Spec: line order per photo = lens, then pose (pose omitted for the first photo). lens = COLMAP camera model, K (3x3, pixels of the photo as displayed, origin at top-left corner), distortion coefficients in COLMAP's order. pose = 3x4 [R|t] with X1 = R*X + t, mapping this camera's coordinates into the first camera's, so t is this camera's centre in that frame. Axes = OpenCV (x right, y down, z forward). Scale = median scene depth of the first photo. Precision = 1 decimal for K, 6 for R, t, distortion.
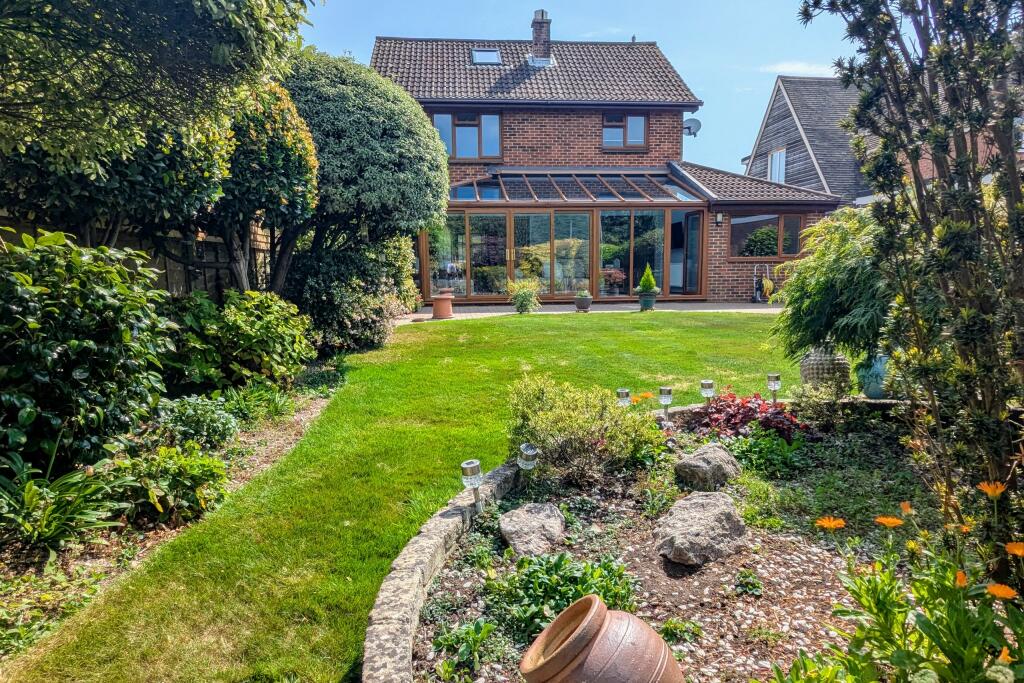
lens RADIAL K [[601.2, 0, 510.3], [0, 601.2, 342.6], [0, 0, 1]] dist [-0.002527, 0.000098]
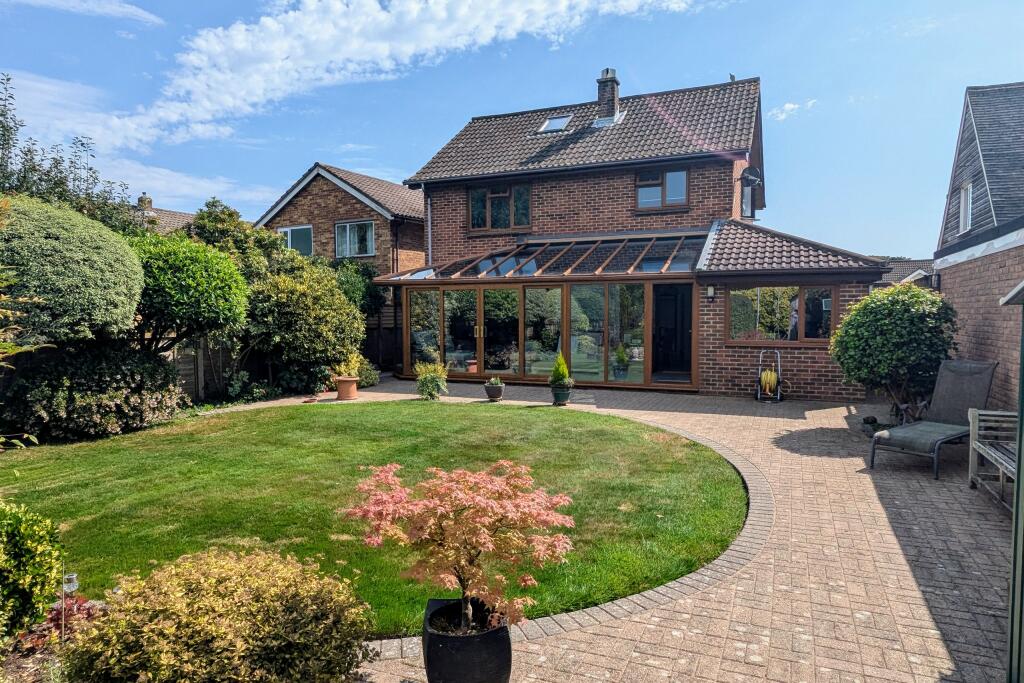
lens RADIAL K [[601.2, 0, 510.9], [0, 601.2, 339.2], [0, 0, 1]] dist [-0.002527, 0.000098]
pose [[0.891343, 0.026882, -0.452531, 0.397205], [-0.061997, 0.996090, -0.062942, -0.063288], [0.449070, 0.084158, 0.889525, 0.133284]]
